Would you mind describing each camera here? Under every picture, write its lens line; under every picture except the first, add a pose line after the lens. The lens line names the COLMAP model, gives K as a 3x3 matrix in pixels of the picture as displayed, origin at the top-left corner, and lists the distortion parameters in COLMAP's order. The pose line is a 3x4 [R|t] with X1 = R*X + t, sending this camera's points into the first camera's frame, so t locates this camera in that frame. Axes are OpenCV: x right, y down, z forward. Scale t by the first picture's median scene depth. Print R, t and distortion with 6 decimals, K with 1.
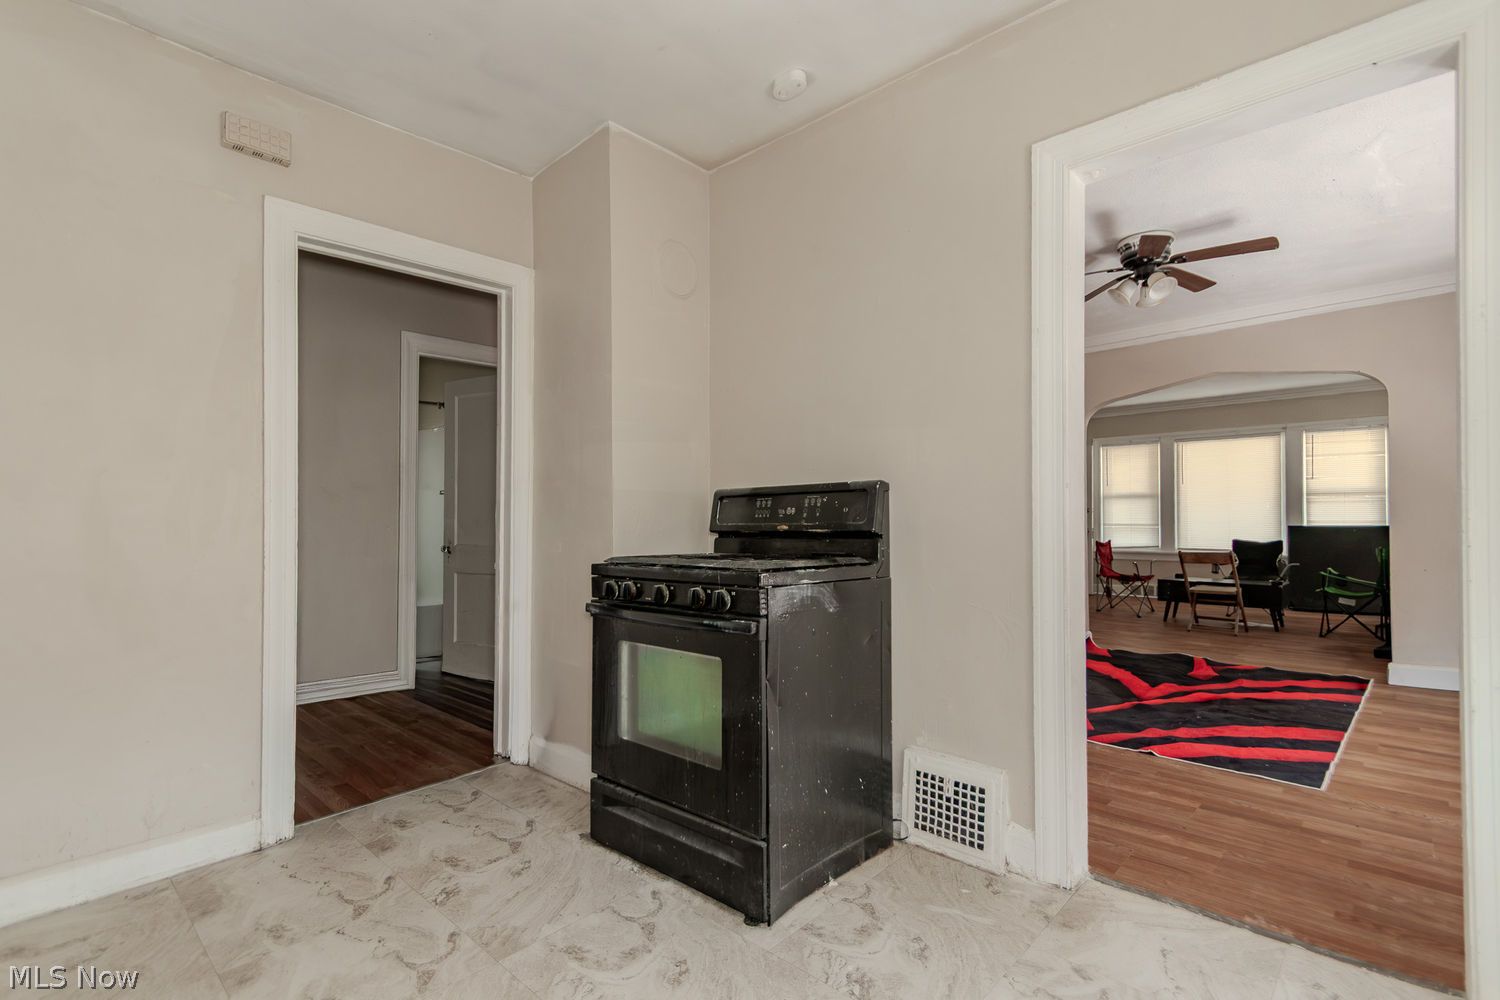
lens RADIAL K [[696.2, 0, 758.6], [0, 696.2, 501.6], [0, 0, 1]] dist [0.013270, -0.002555]
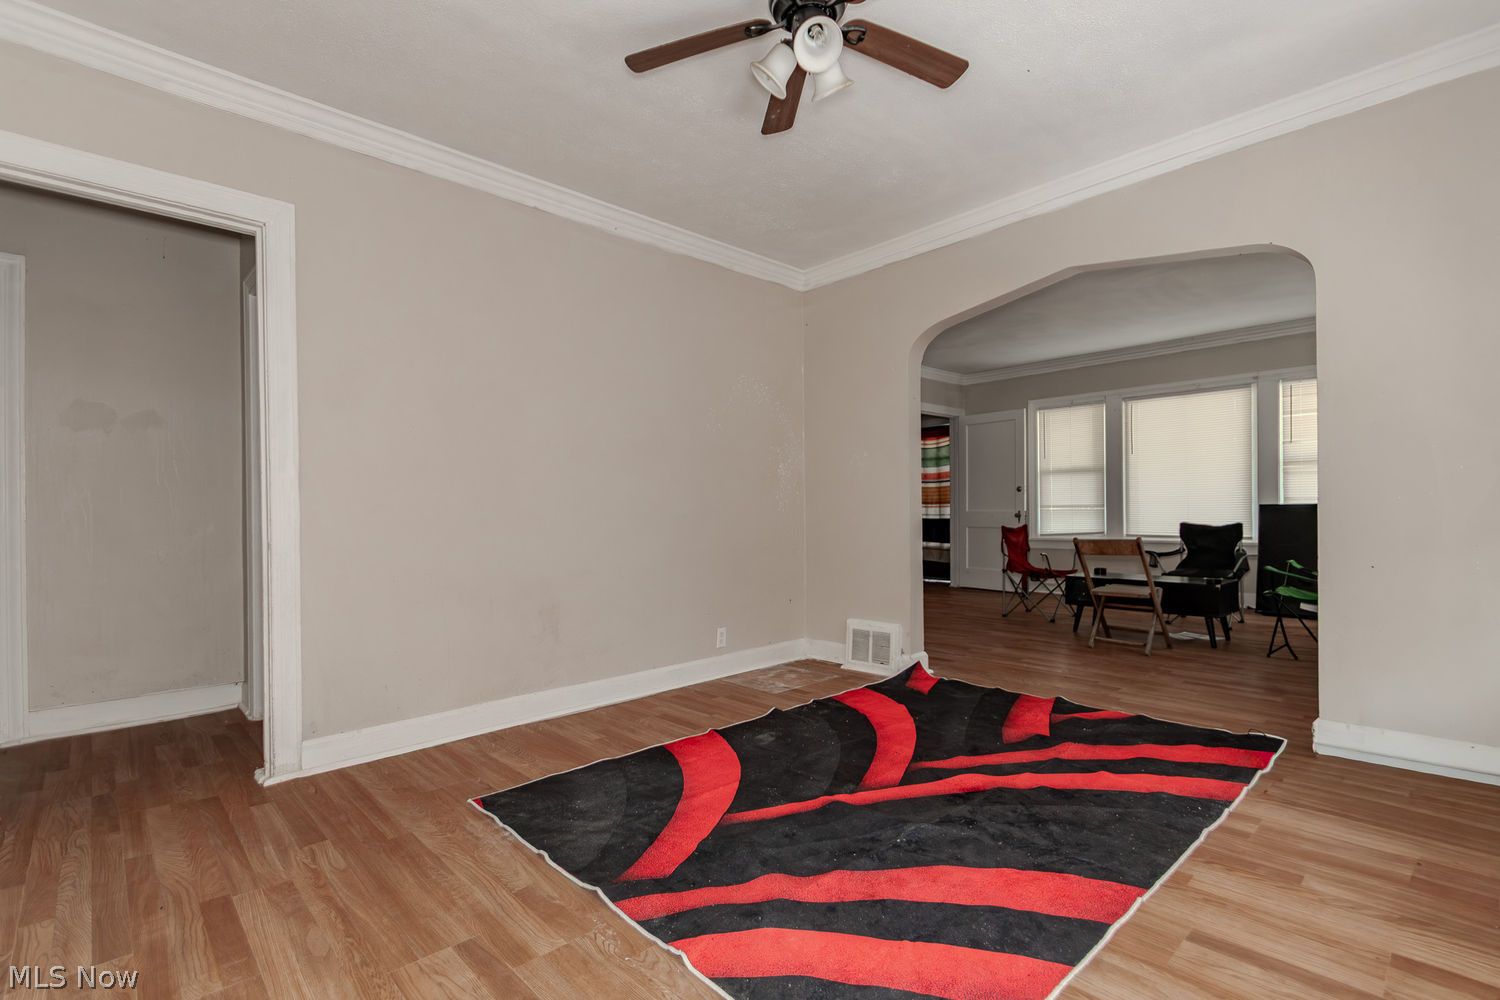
lens RADIAL K [[696.2, 0, 756.6], [0, 696.2, 498.6], [0, 0, 1]] dist [0.013270, -0.002555]
pose [[0.998346, -0.012637, -0.056081, 0.257075], [0.013189, 0.999868, 0.009496, 0.014465], [0.055954, -0.010220, 0.998381, 0.207978]]
